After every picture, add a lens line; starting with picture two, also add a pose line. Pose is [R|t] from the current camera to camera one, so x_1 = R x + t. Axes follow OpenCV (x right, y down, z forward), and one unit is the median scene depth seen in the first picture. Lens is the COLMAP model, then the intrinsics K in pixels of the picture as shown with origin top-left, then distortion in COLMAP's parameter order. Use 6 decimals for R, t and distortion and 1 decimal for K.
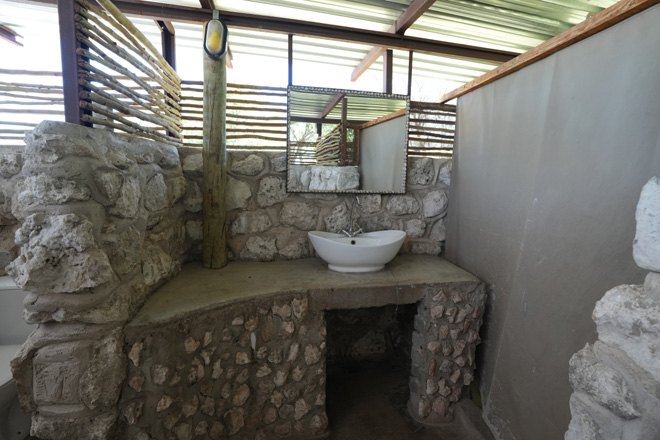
lens RADIAL K [[299.1, 0, 330.0], [0, 299.1, 220.0], [0, 0, 1]] dist [-0.069606, 0.024111]
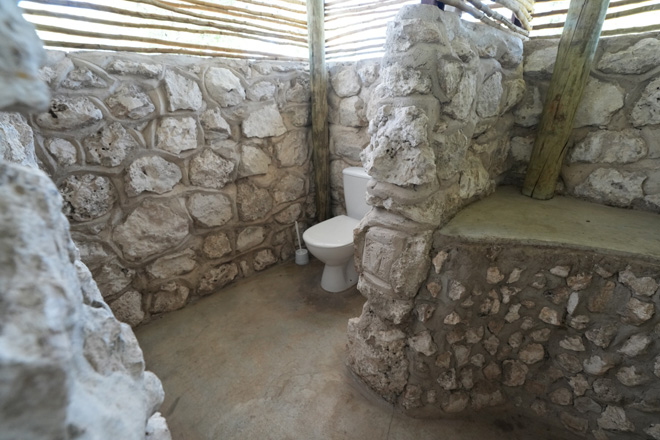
lens RADIAL K [[310.9, 0, 330.0], [0, 310.9, 220.0], [0, 0, 1]] dist [0.002280, 0.000460]
pose [[0.582363, 0.283772, -0.761791, -0.104275], [-0.088779, 0.953691, 0.287388, 0.049090], [0.808066, -0.099733, 0.580588, 0.083458]]
